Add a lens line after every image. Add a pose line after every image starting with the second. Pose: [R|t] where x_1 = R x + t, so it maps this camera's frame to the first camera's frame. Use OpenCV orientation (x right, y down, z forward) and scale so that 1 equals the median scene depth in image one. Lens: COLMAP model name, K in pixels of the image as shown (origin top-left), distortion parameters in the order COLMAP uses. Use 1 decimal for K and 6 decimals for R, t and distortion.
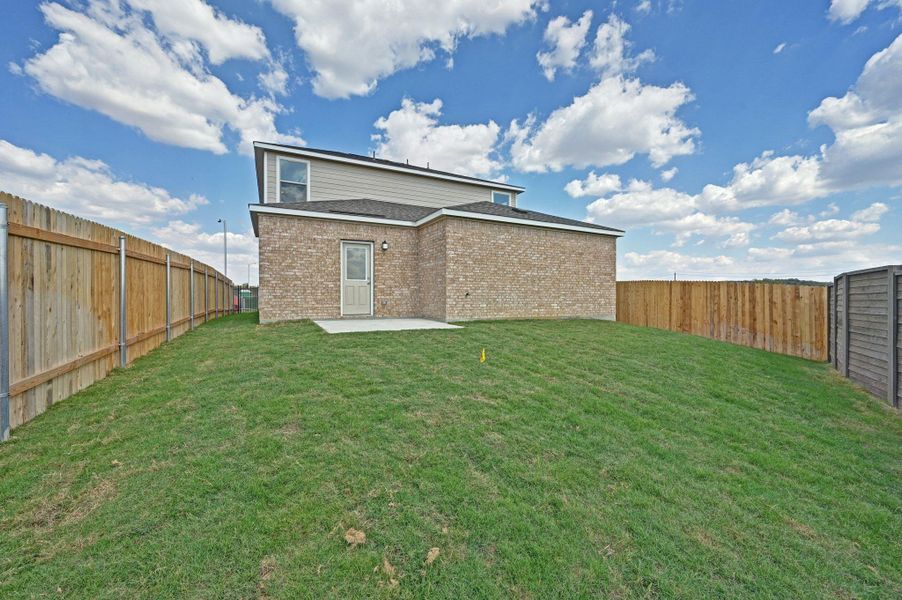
lens RADIAL K [[353.5, 0, 448.1], [0, 353.5, 299.0], [0, 0, 1]] dist [-0.007784, 0.000060]
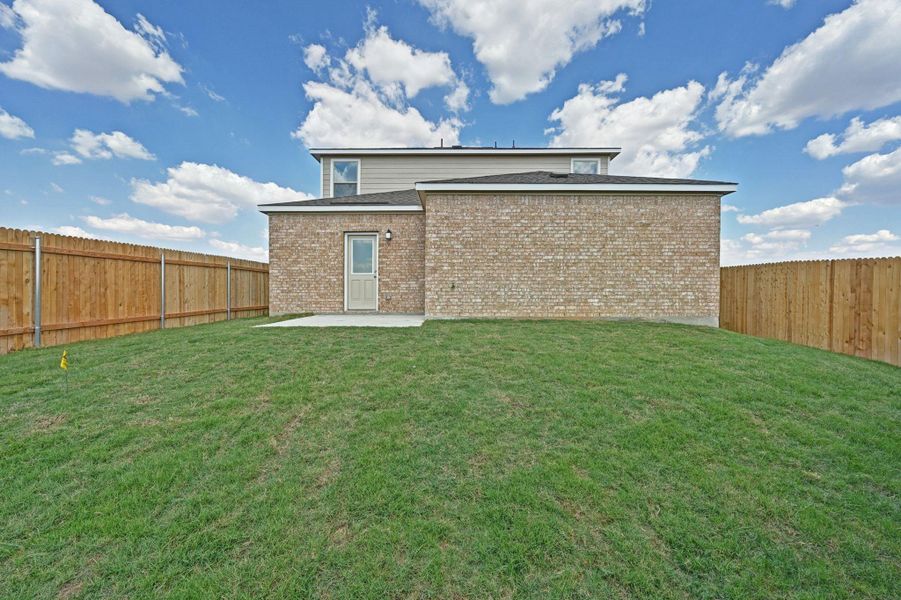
lens RADIAL K [[357.4, 0, 449.8], [0, 357.4, 309.7], [0, 0, 1]] dist [-0.014135, 0.000309]
pose [[0.890702, 0.015020, -0.454340, 0.363770], [-0.002142, 0.999582, 0.028846, 0.014488], [0.454584, -0.024720, 0.890361, 0.230582]]
